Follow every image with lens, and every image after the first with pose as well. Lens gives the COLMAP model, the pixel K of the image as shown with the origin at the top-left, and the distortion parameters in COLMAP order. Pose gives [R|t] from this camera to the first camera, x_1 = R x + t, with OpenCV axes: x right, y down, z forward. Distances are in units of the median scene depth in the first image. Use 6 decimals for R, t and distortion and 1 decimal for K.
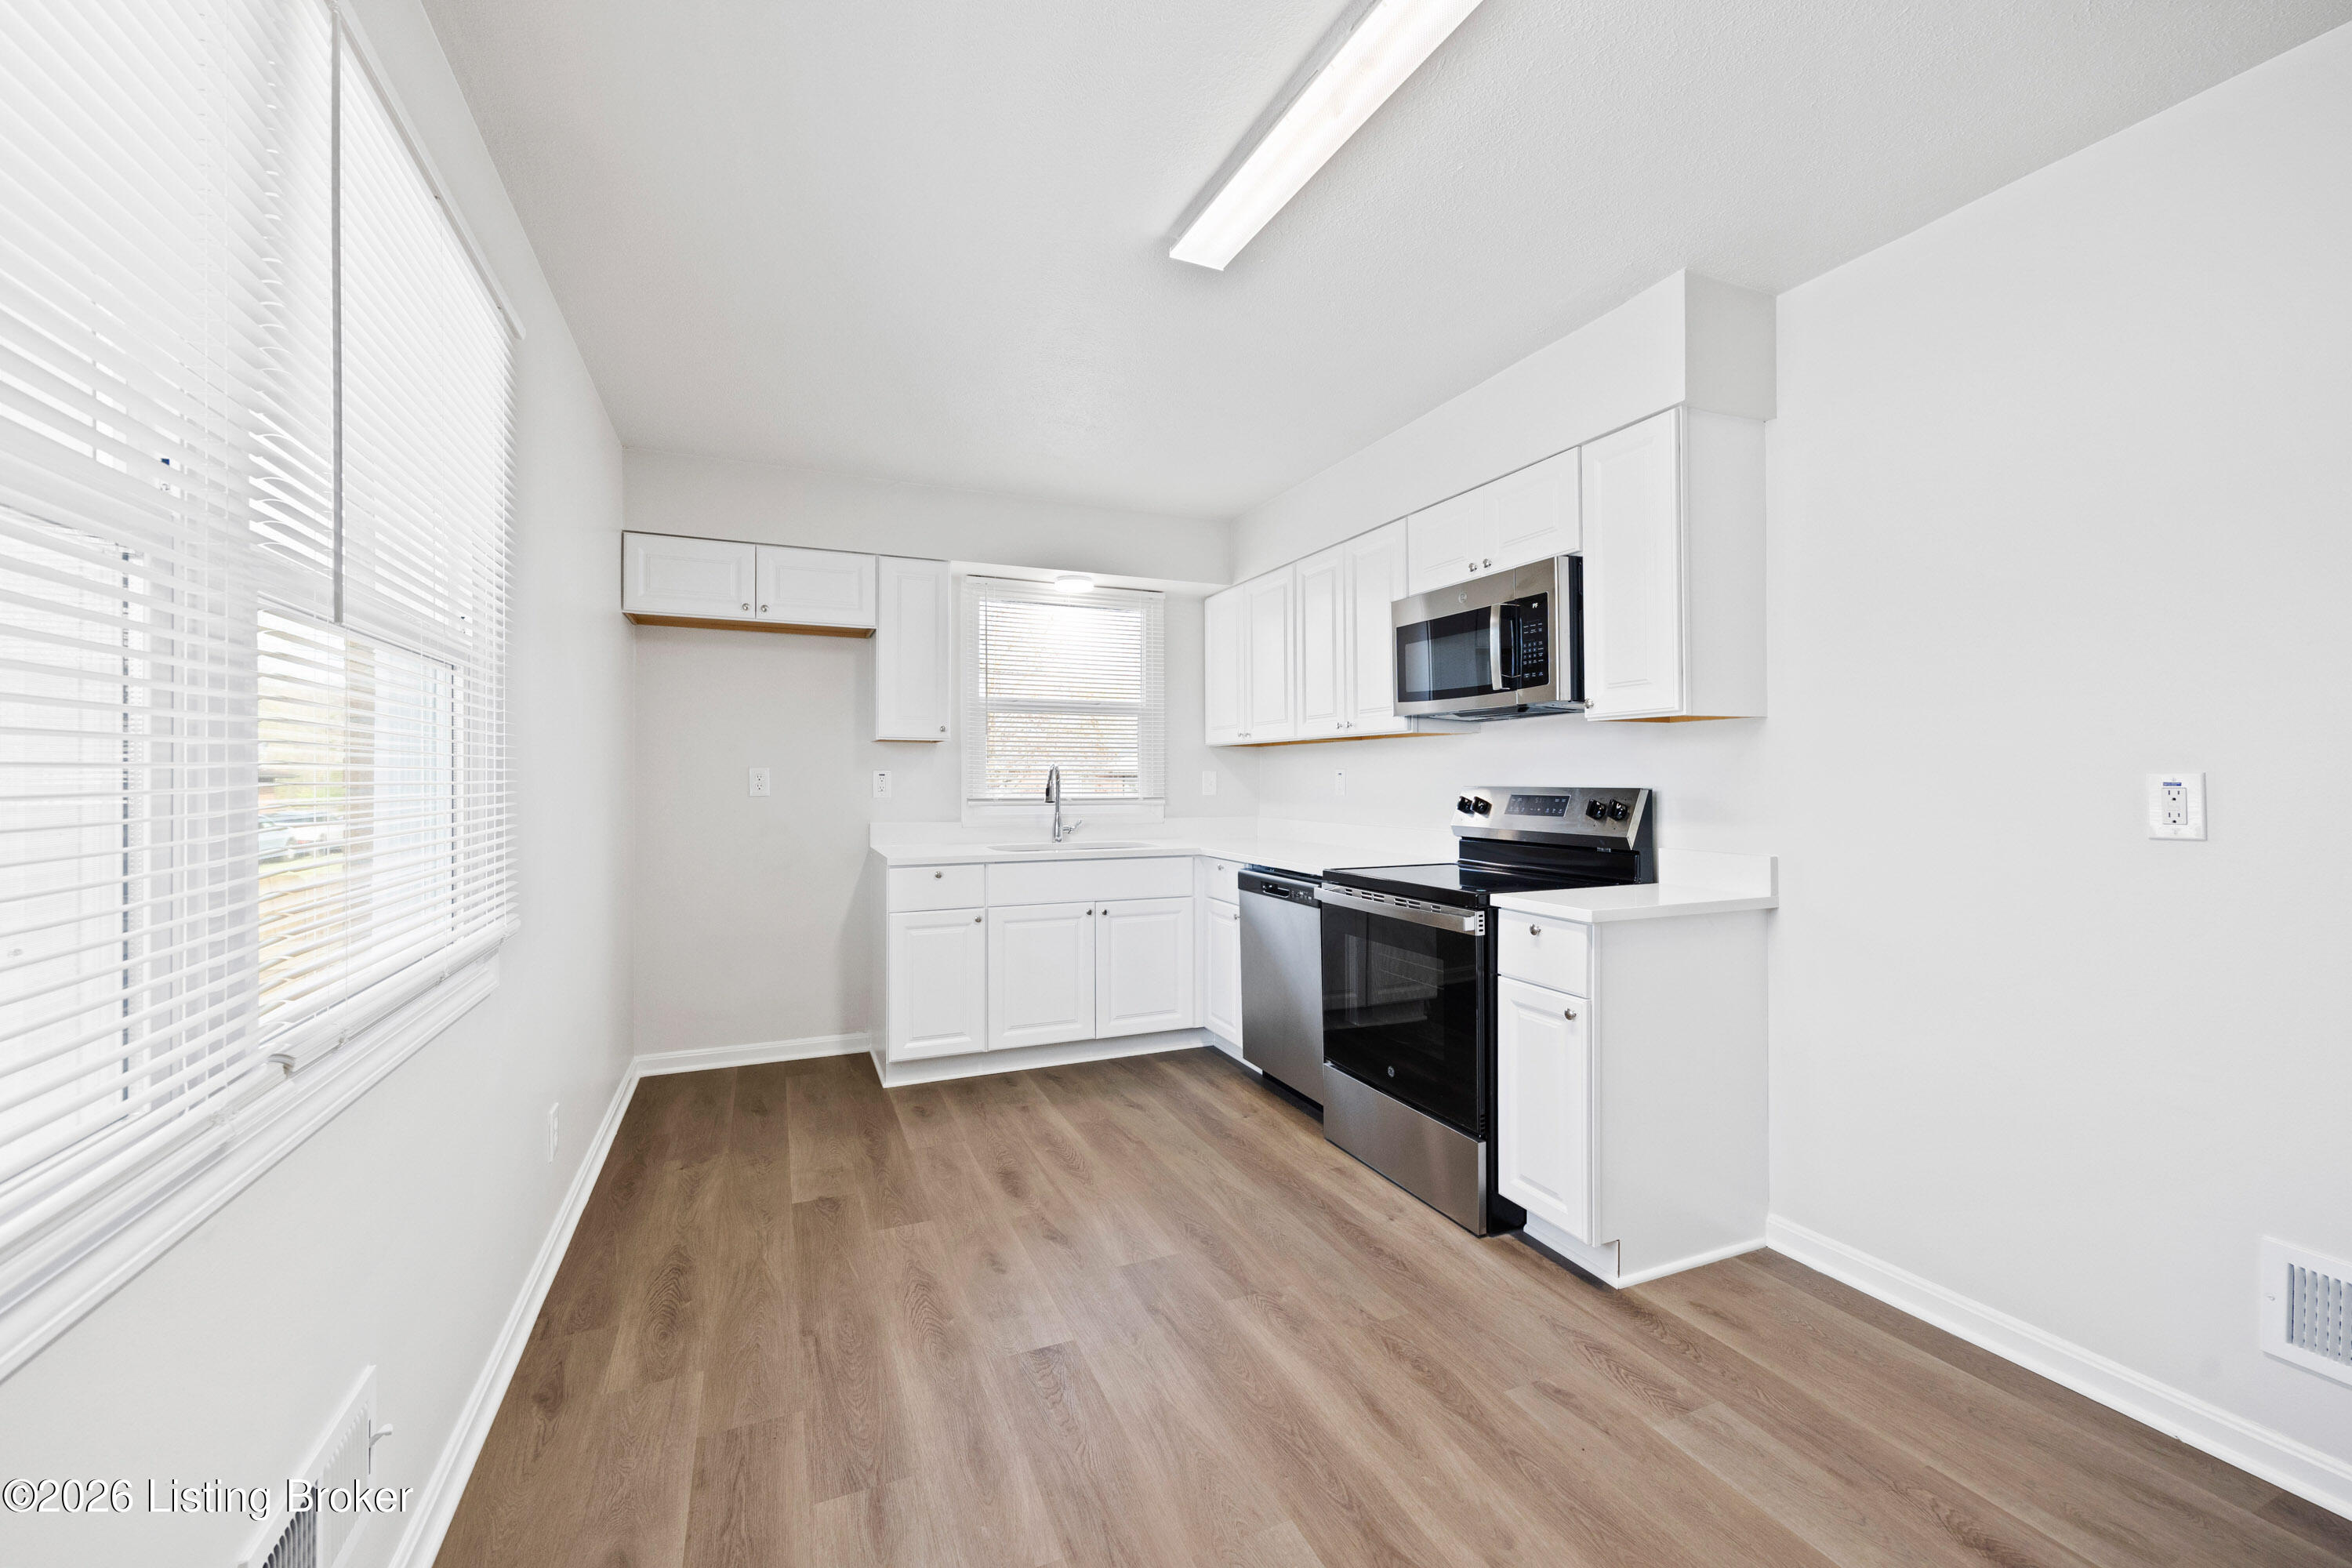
lens RADIAL K [[939.9, 0, 1164.8], [0, 939.9, 761.0], [0, 0, 1]] dist [-0.003253, 0.000063]
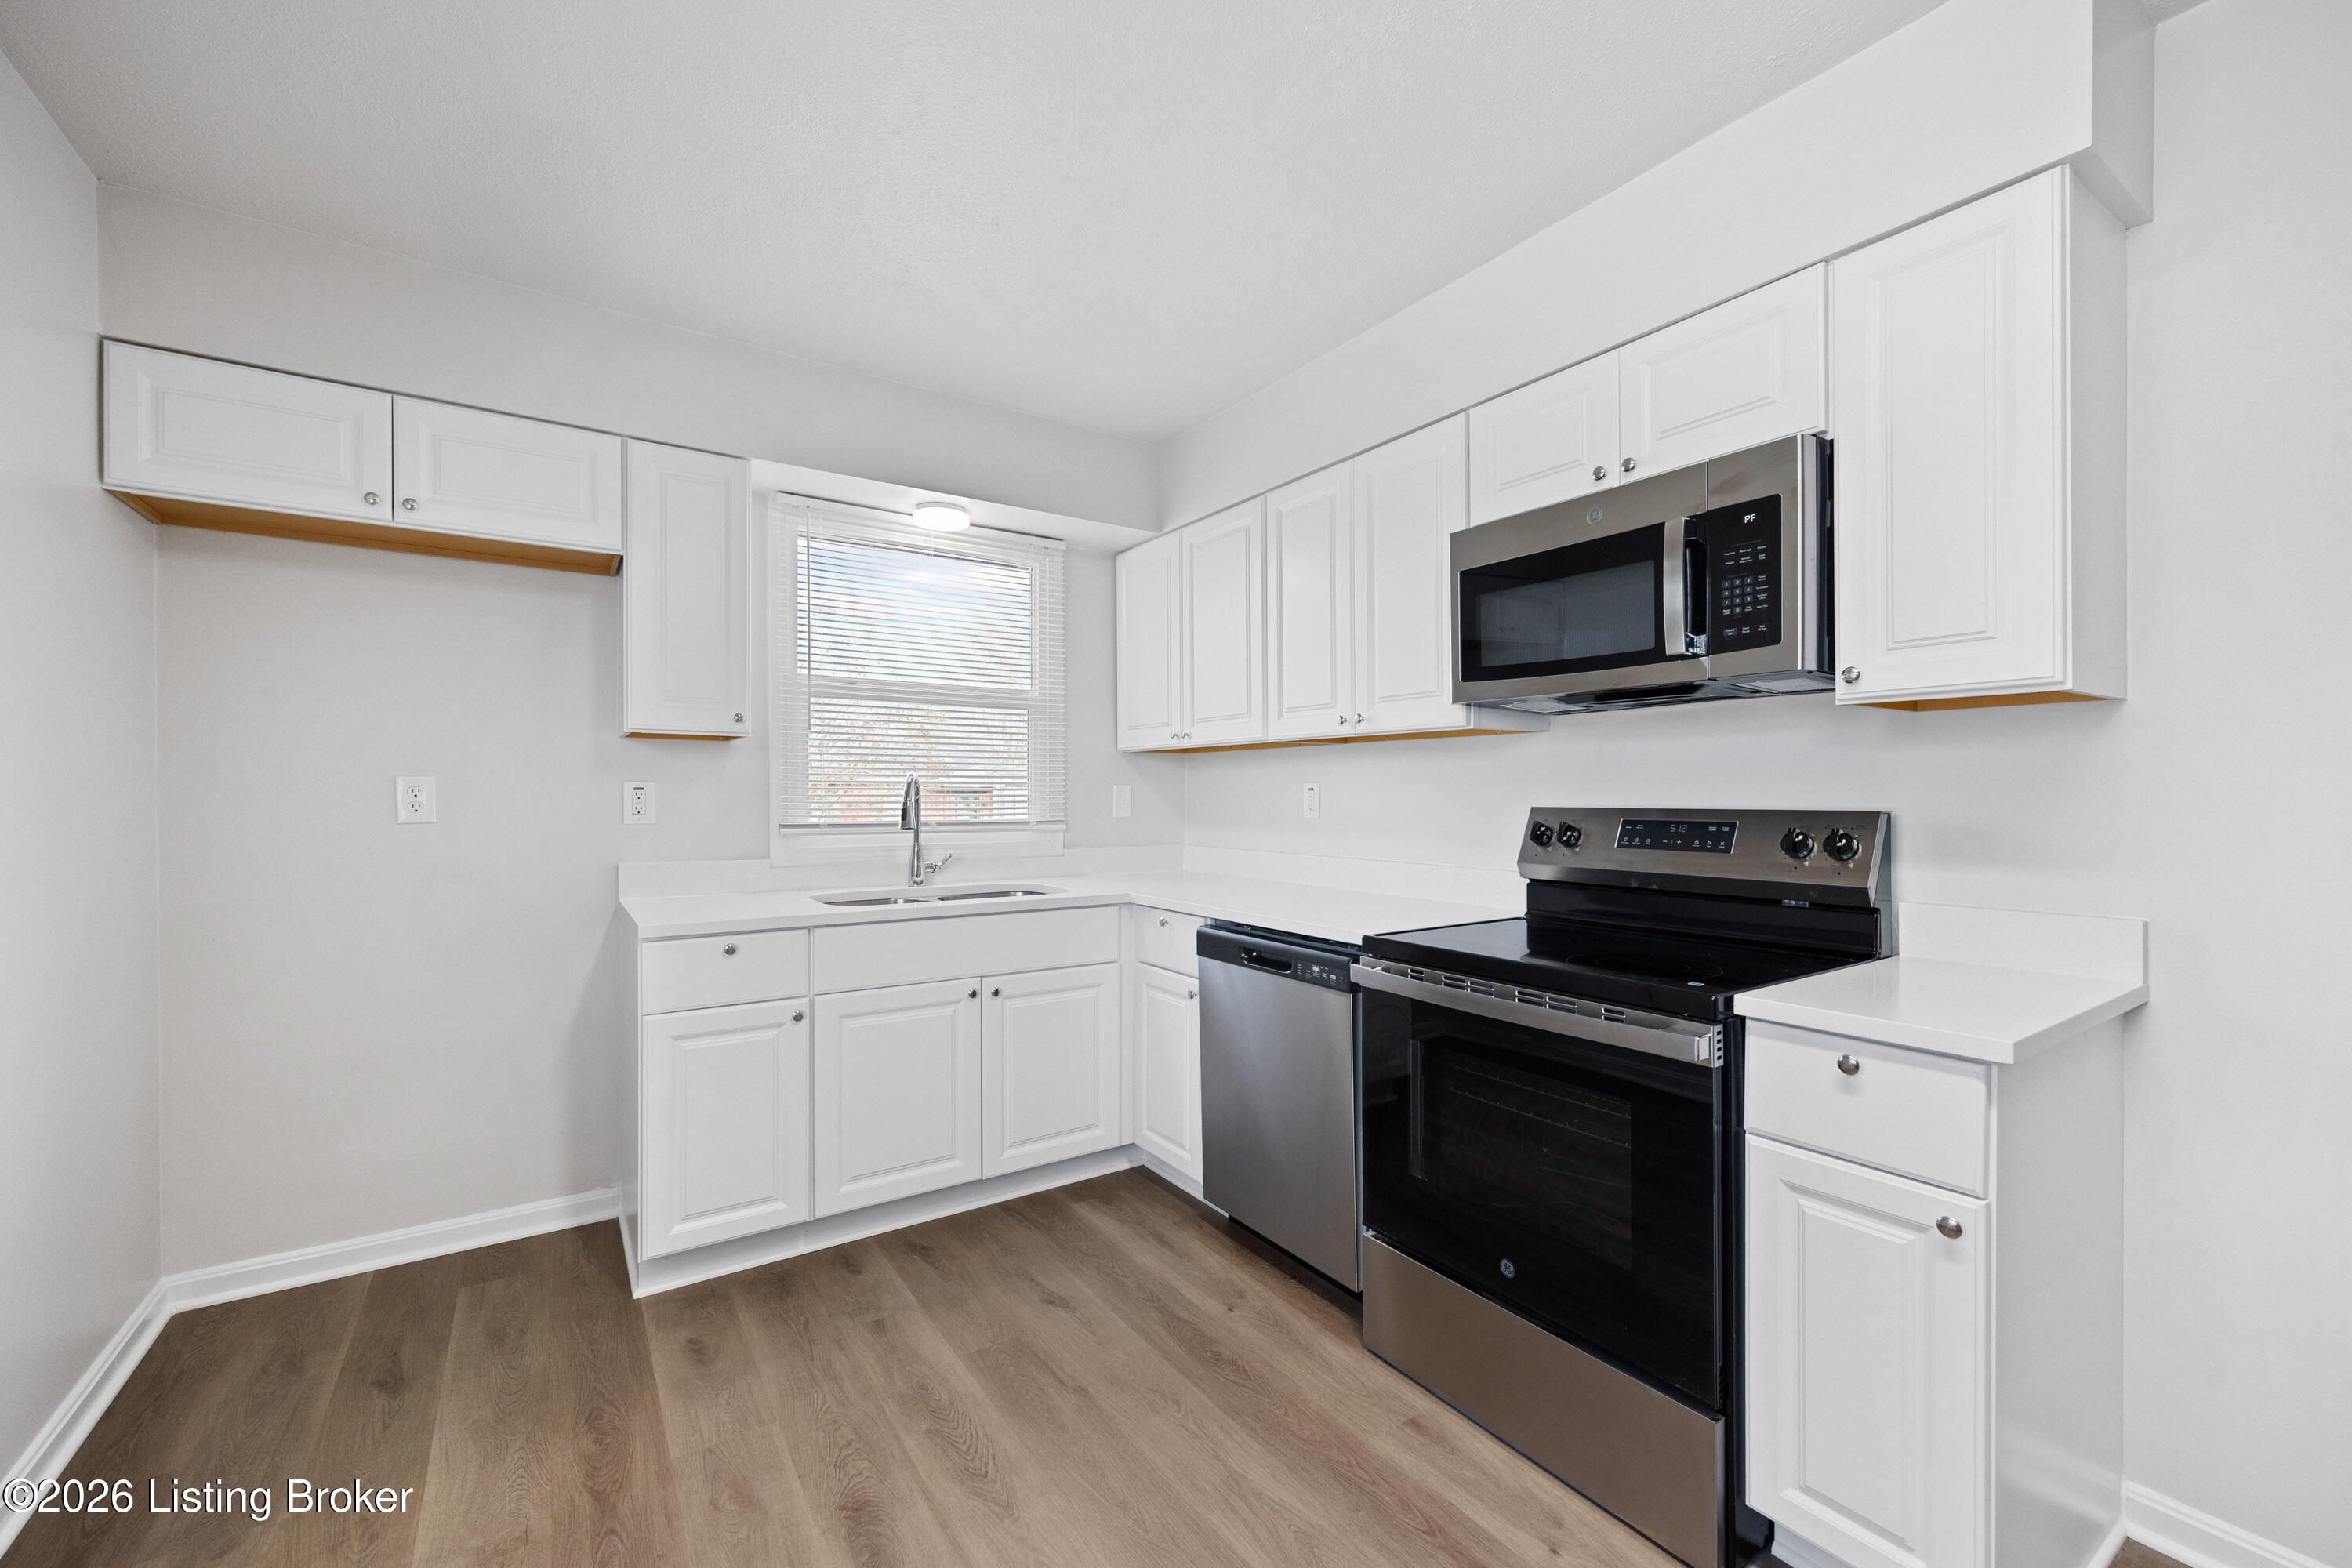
lens RADIAL K [[928.3, 0, 1178.8], [0, 928.3, 794.2], [0, 0, 1]] dist [0.000296, 0.000021]
pose [[0.980236, 0.001577, 0.197826, -0.074152], [-0.005294, 0.999819, 0.018261, 0.005932], [-0.197762, -0.018947, 0.980067, 0.354153]]
